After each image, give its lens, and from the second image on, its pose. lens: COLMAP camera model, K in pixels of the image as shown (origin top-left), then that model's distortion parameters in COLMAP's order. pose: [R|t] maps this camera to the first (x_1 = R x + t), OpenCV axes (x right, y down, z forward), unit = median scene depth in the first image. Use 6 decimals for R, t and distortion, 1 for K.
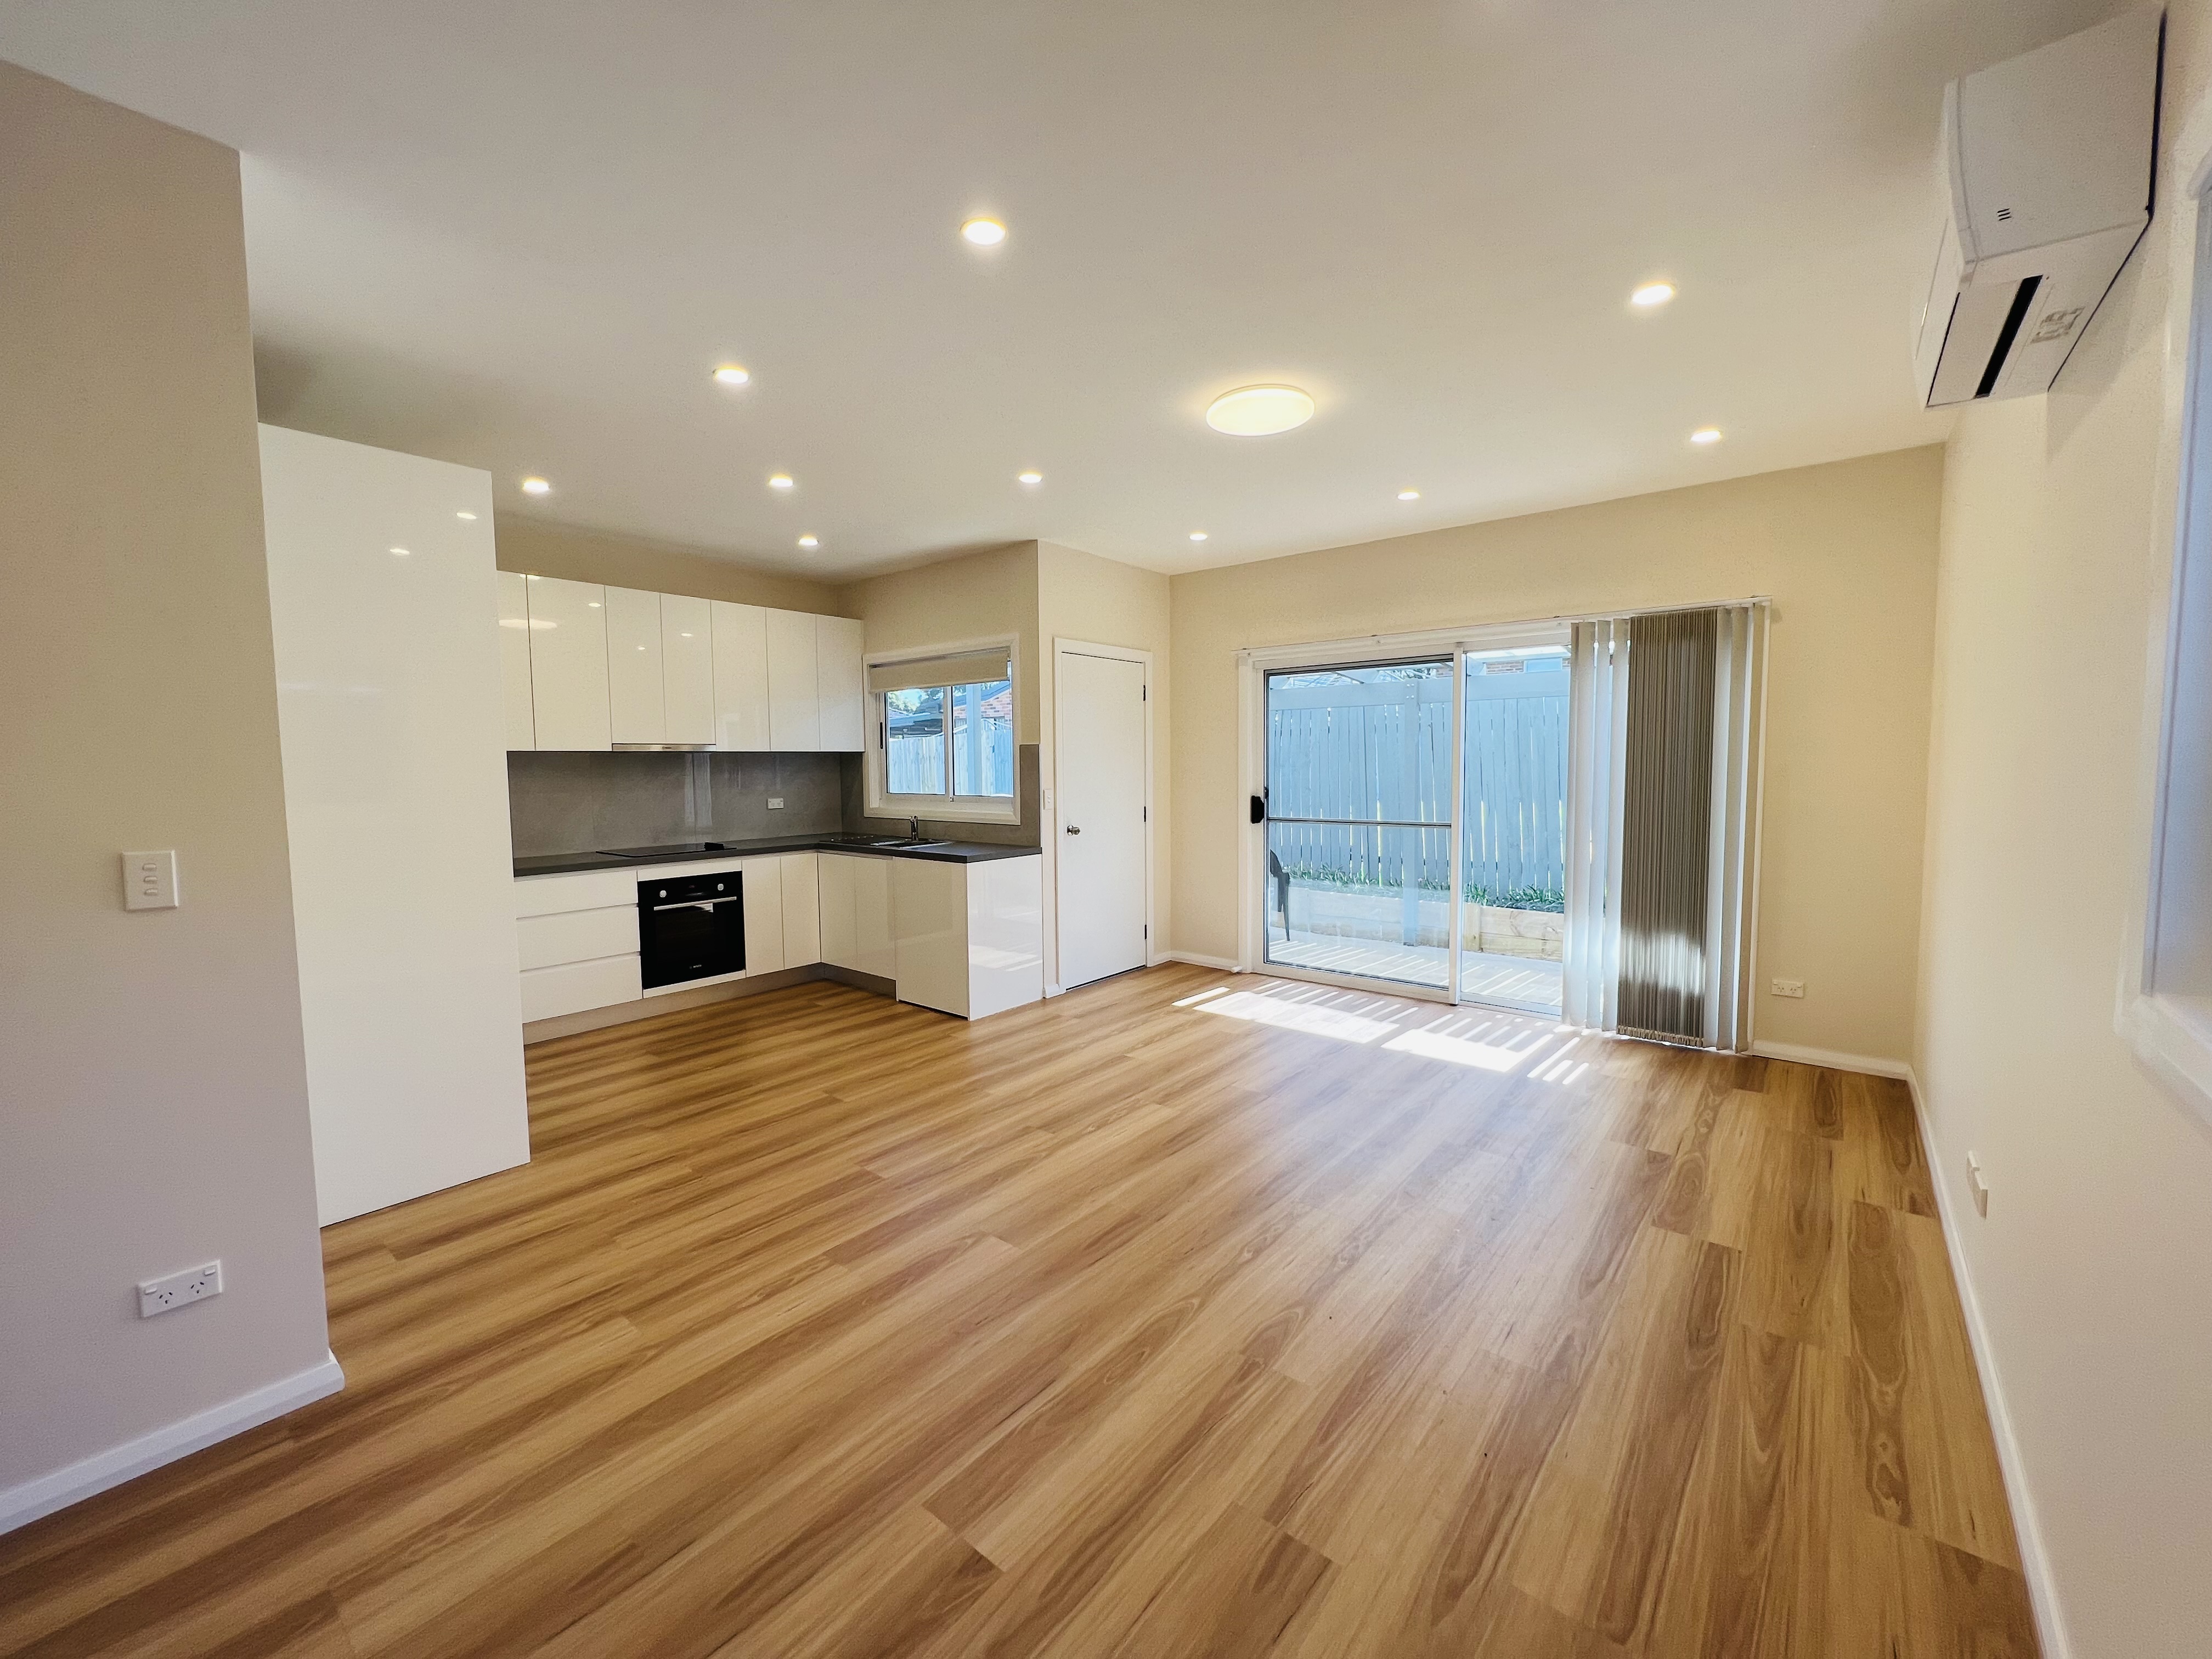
lens RADIAL K [[890.3, 0, 1103.6], [0, 890.3, 828.1], [0, 0, 1]] dist [-0.001024, -0.000071]
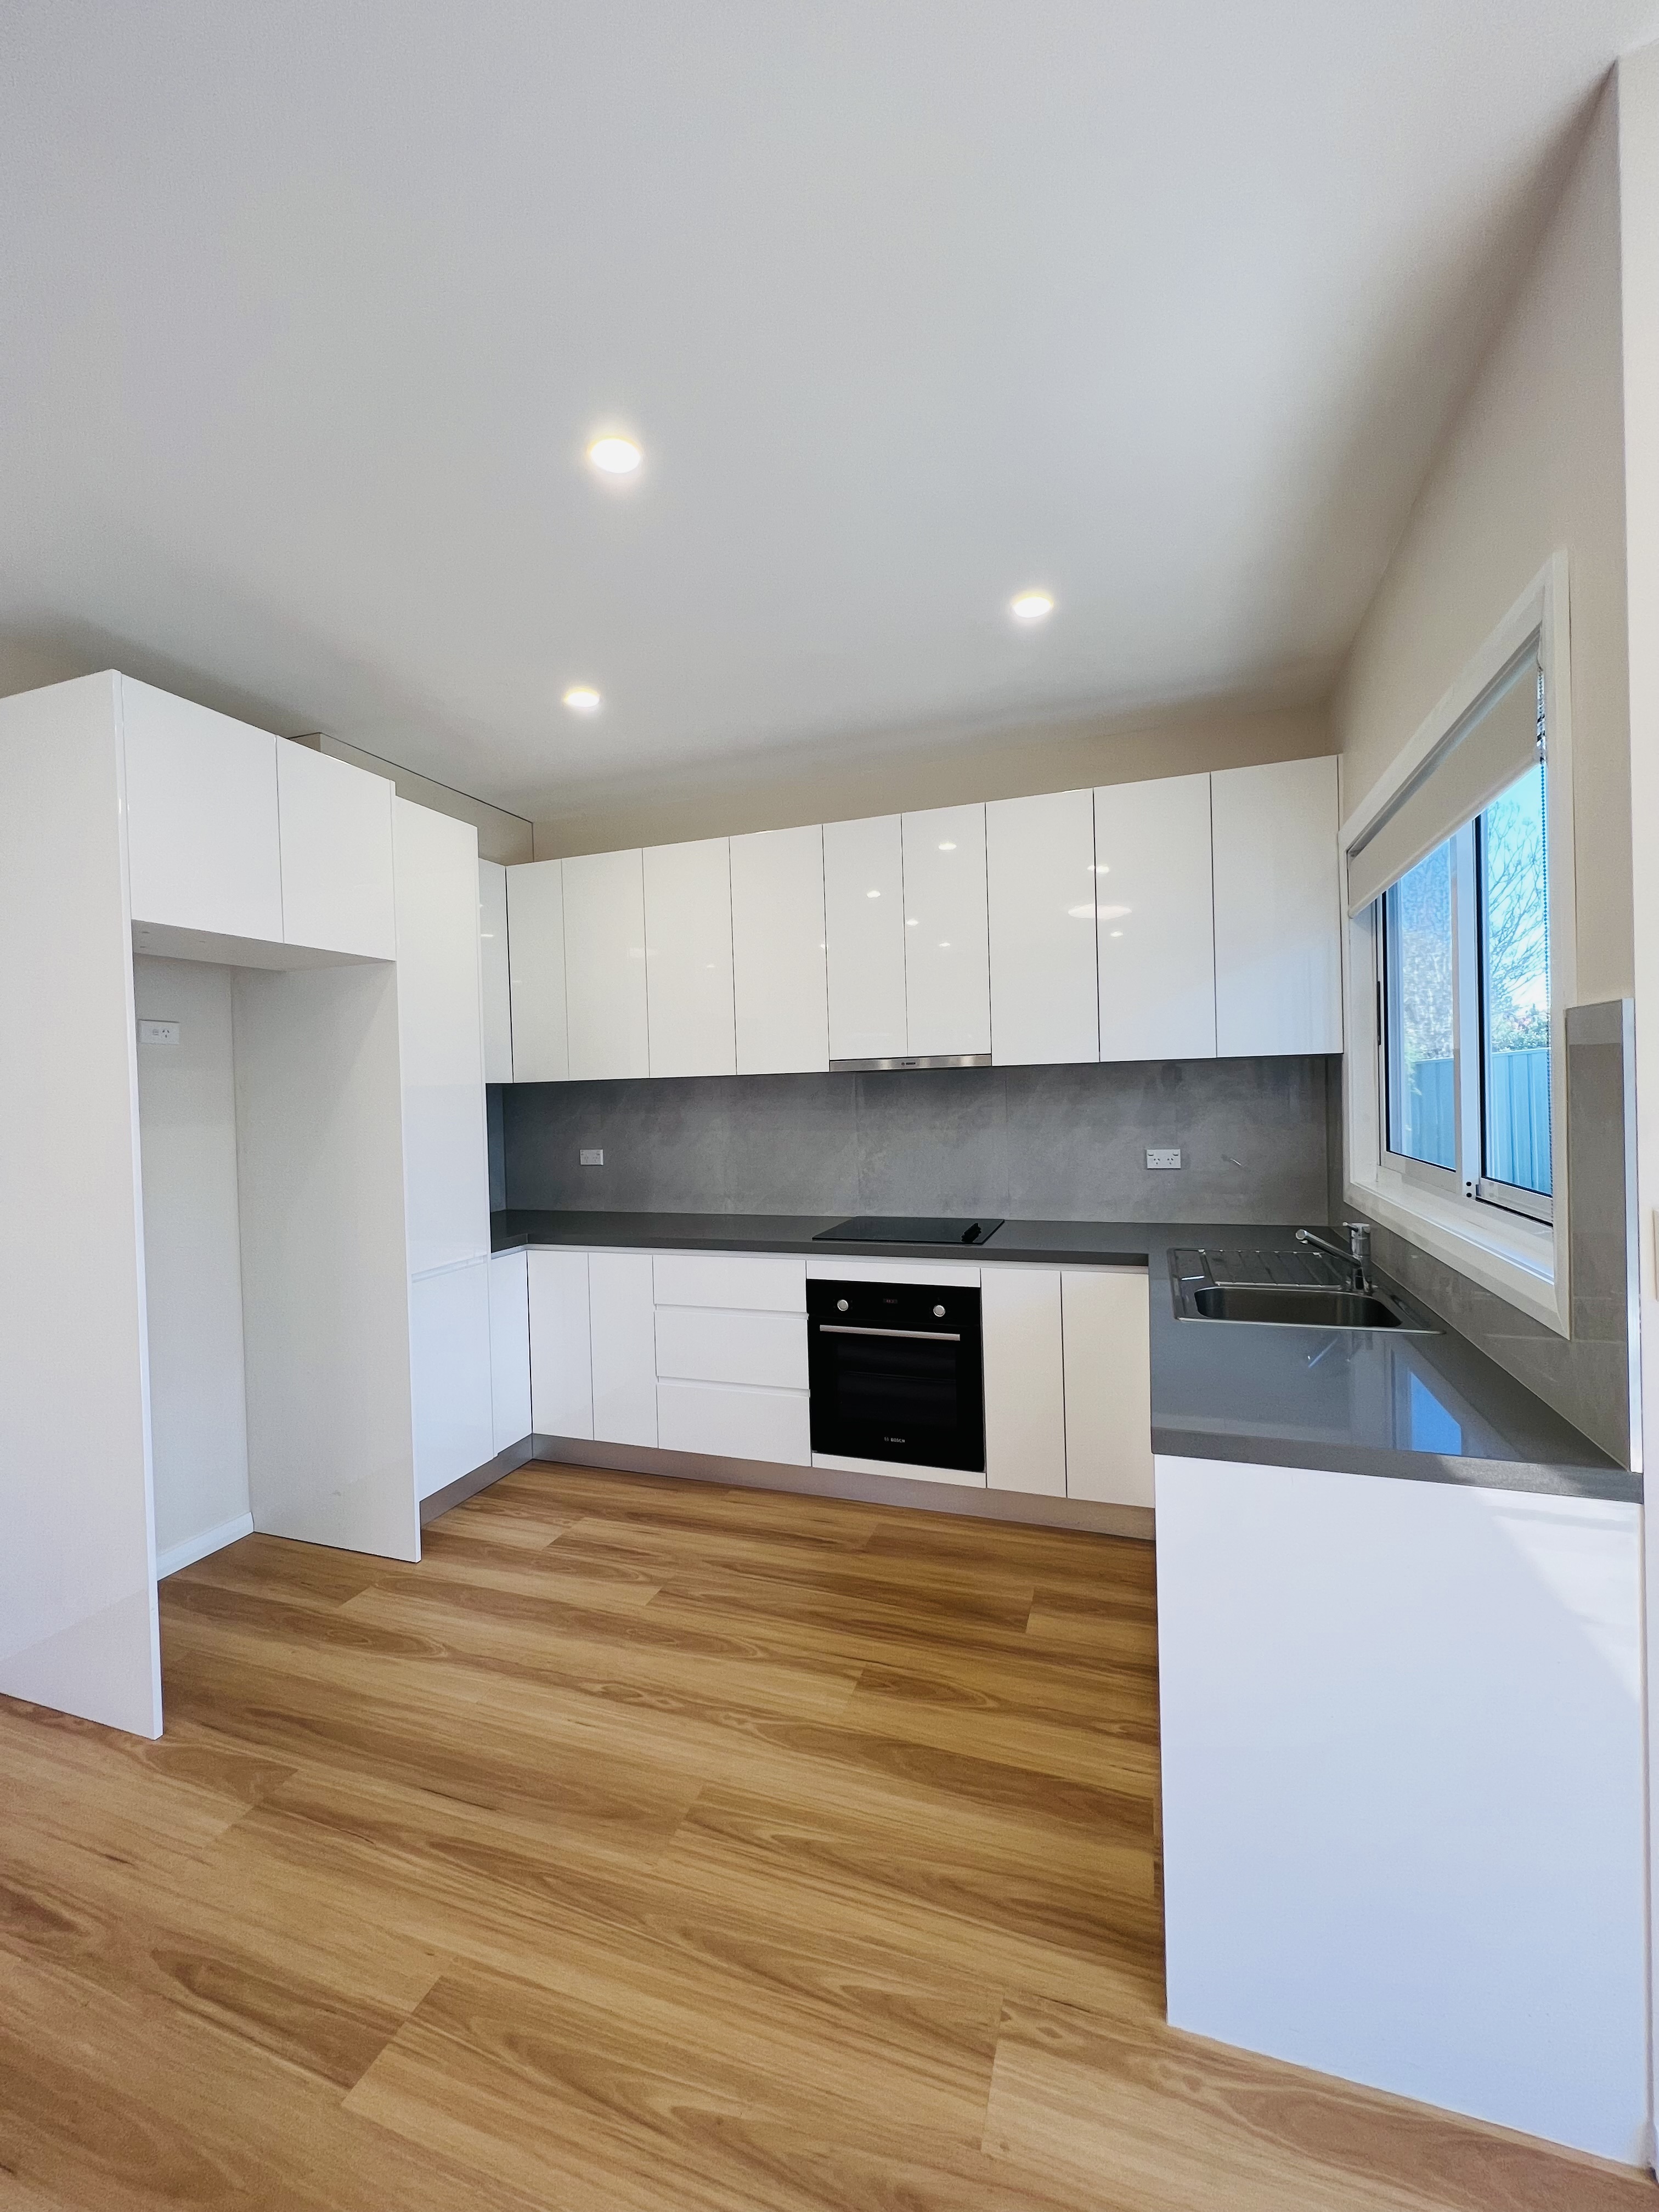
lens RADIAL K [[884.6, 0, 834.0], [0, 884.6, 1101.9], [0, 0, 1]] dist [0.001959, 0.000173]
pose [[0.337021, 0.014091, -0.941392, 0.069119], [-0.042757, 0.999085, -0.000352, -0.064541], [0.940526, 0.040369, 0.337315, 0.784732]]
